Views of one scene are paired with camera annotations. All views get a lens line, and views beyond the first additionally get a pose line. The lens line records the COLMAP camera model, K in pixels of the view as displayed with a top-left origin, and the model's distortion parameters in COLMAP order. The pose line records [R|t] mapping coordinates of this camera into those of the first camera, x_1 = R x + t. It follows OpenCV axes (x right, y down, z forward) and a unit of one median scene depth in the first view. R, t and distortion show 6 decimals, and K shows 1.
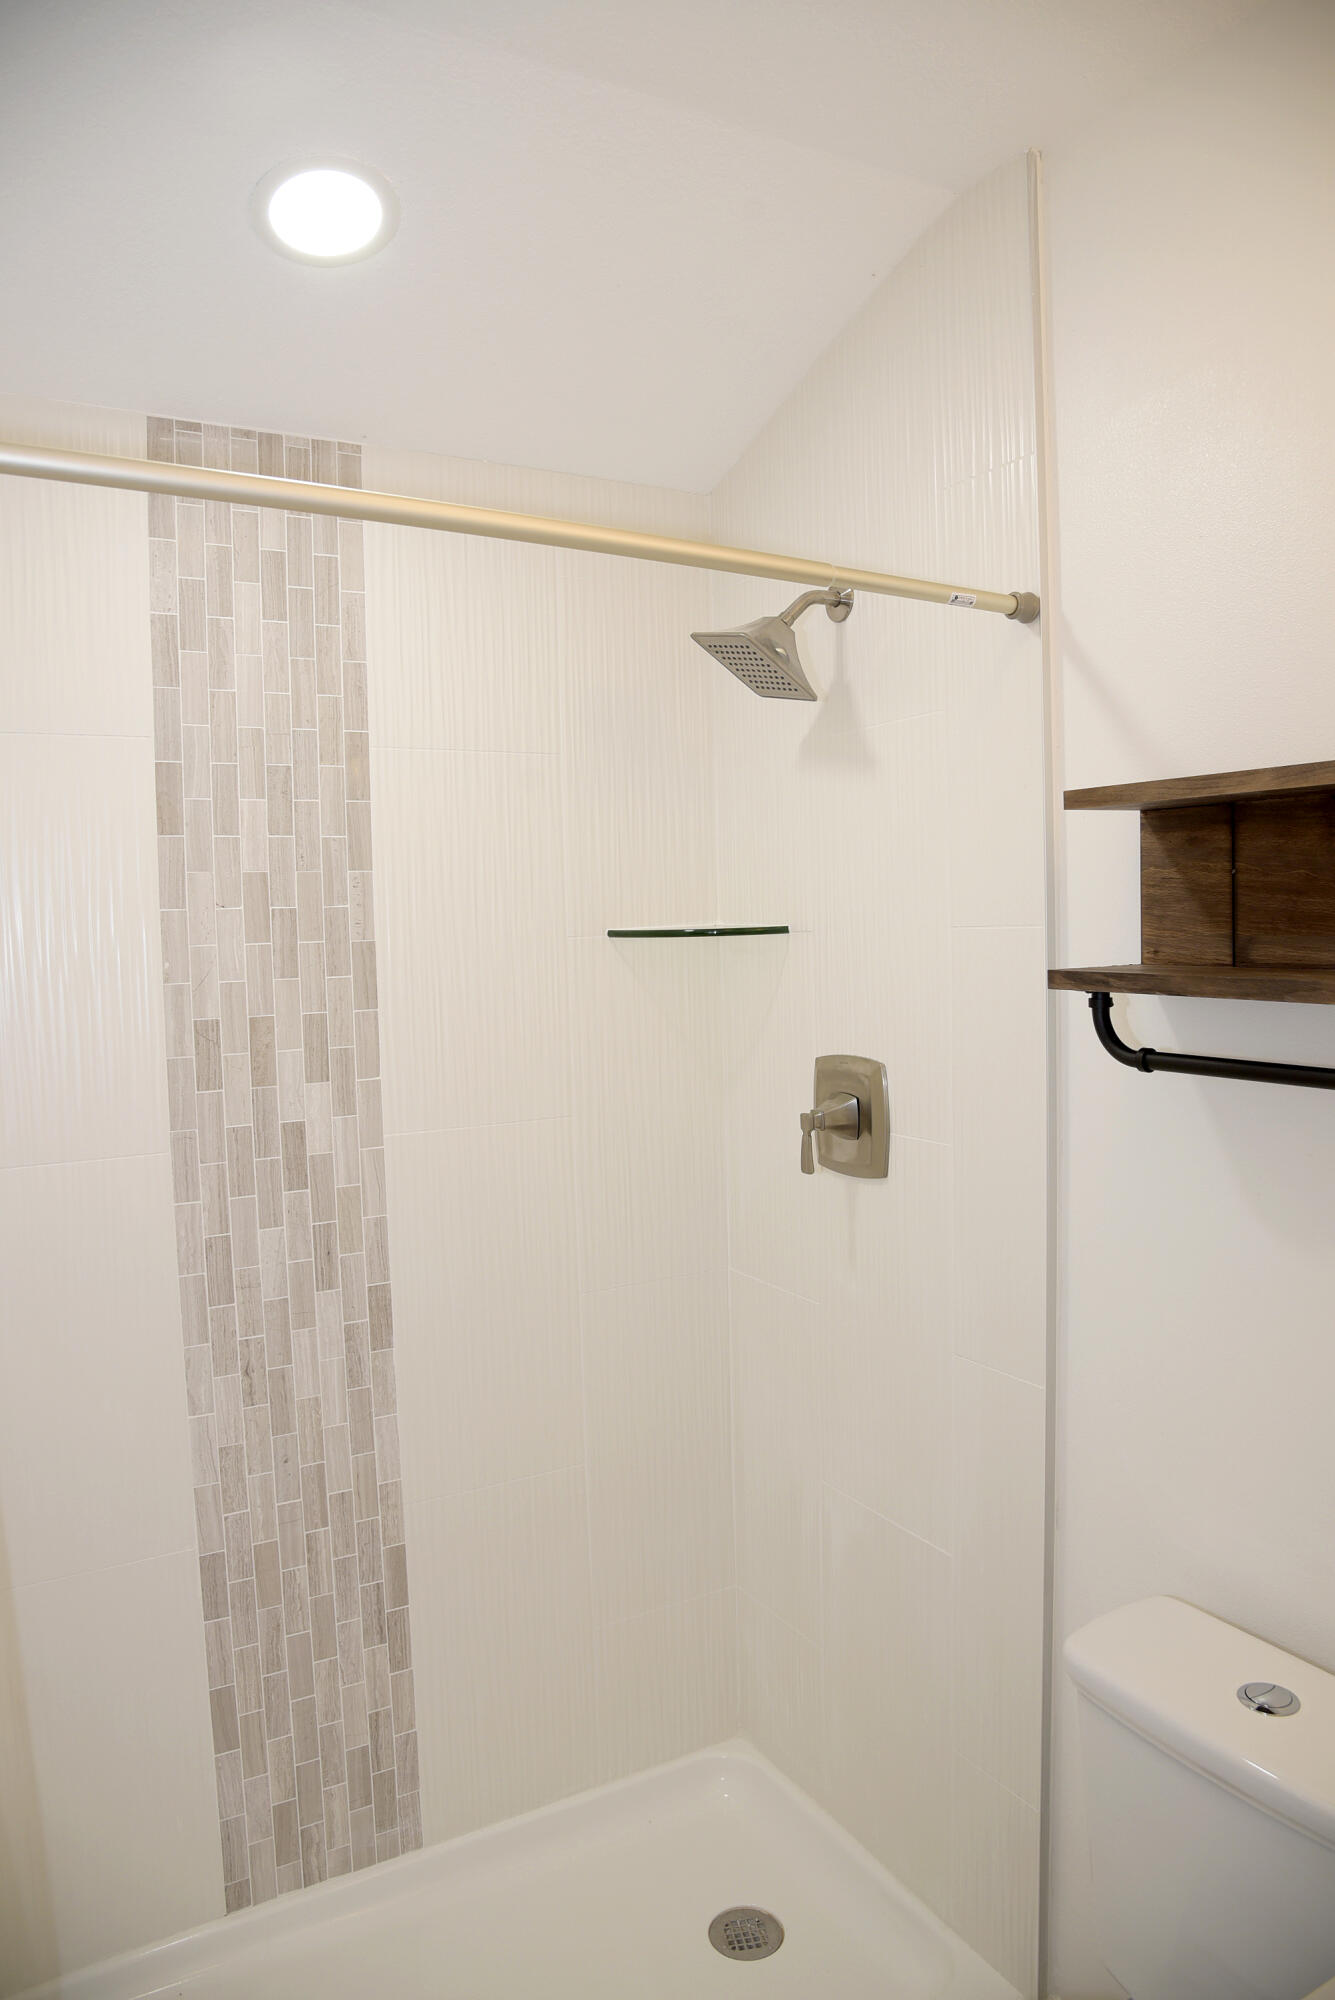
lens RADIAL K [[1358.7, 0, 666.6], [0, 1358.7, 1011.0], [0, 0, 1]] dist [-0.105011, 0.047934]
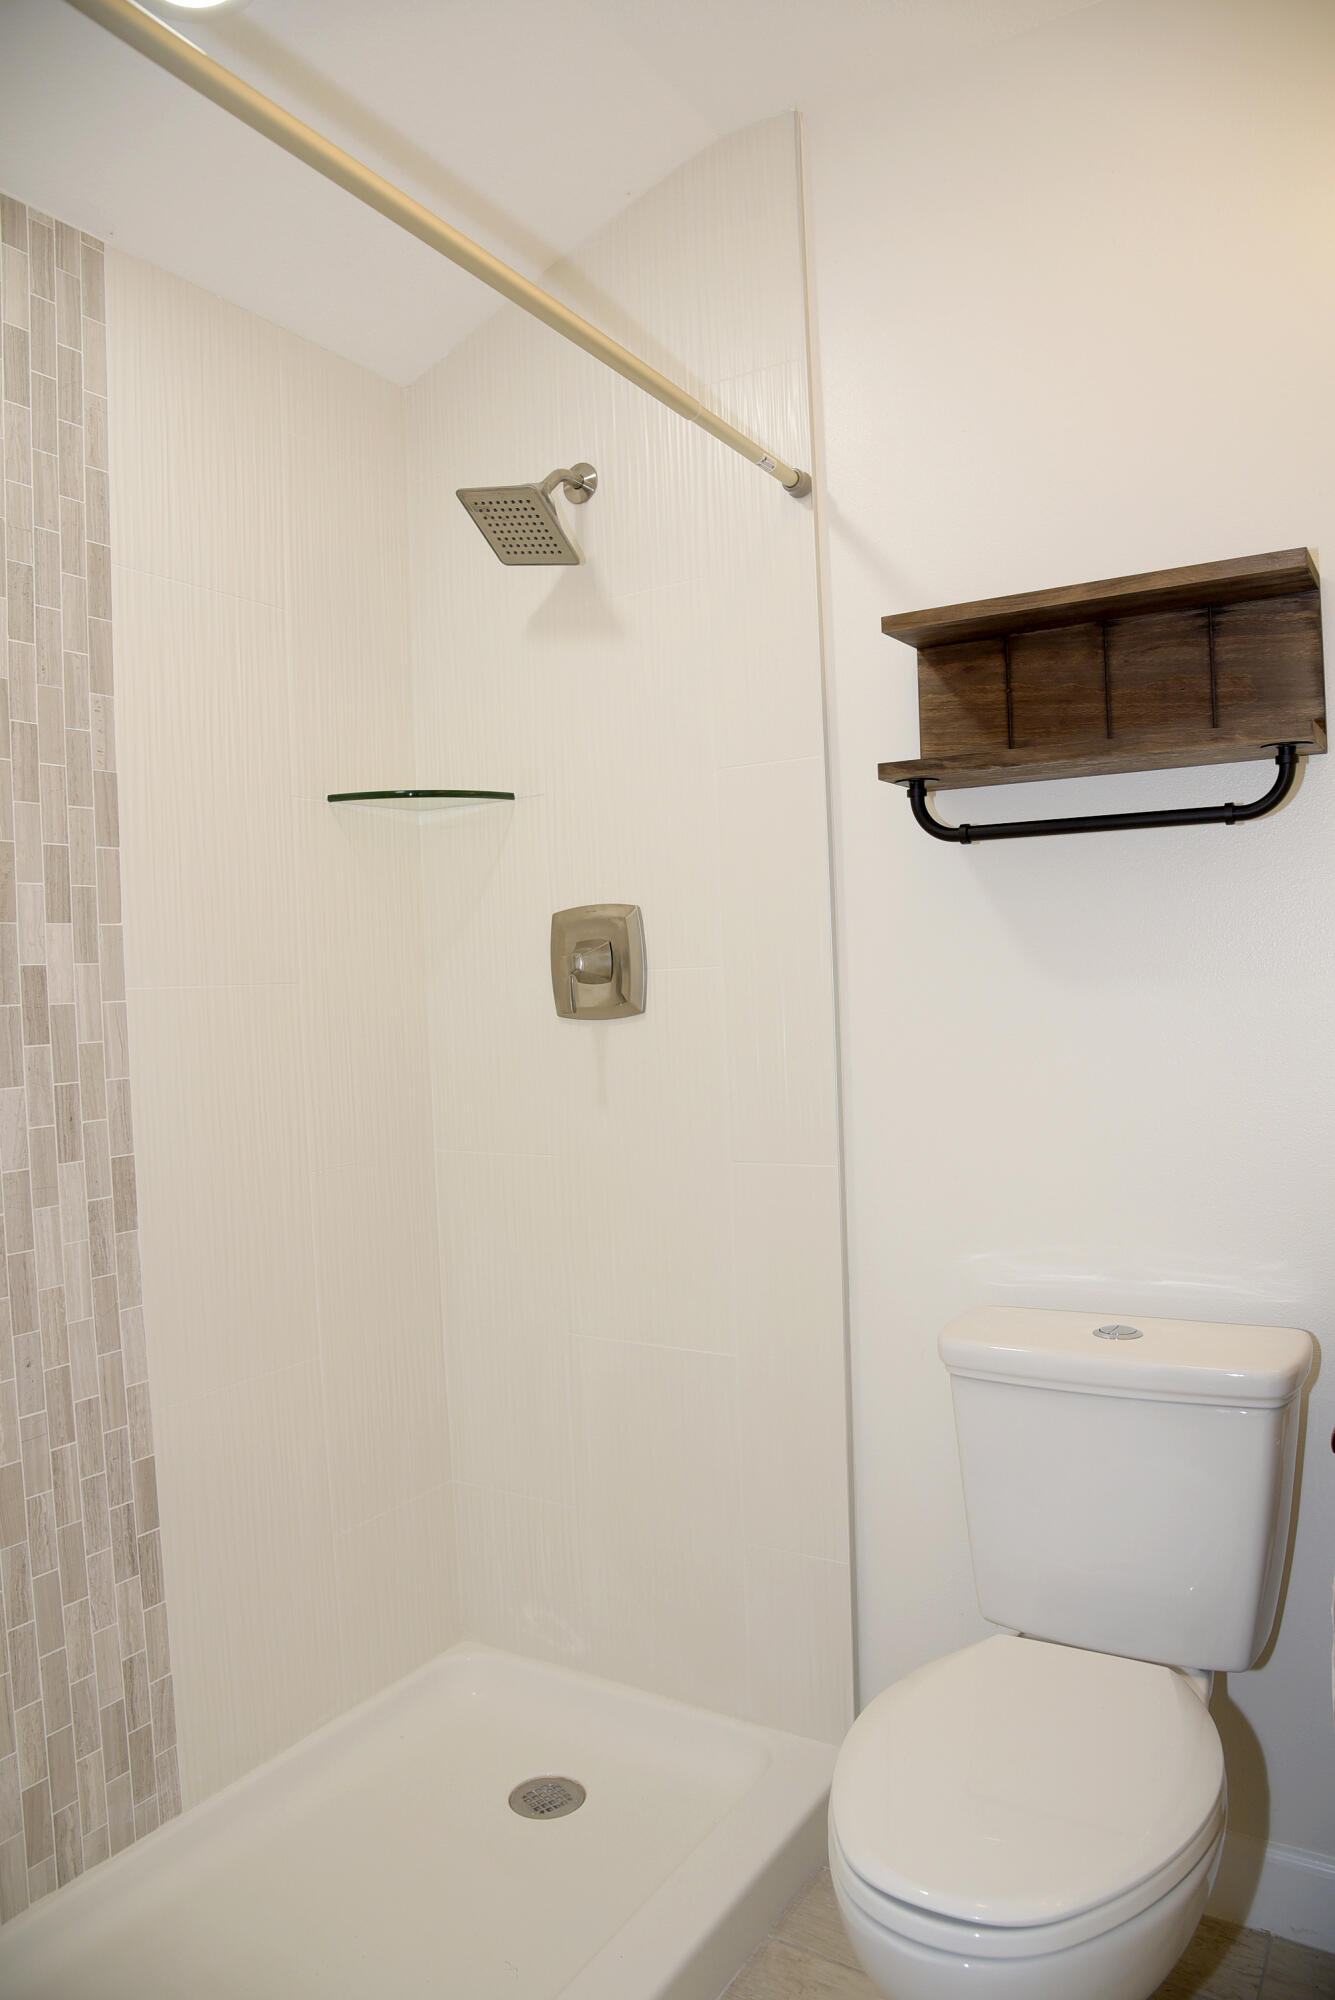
lens RADIAL K [[1358.7, 0, 702.4], [0, 1358.7, 991.8], [0, 0, 1]] dist [-0.105011, 0.047934]
pose [[0.876678, -0.015366, 0.480832, -0.307974], [0.045331, 0.997681, -0.050767, 0.161061], [-0.478937, 0.066303, 0.875342, 0.039517]]
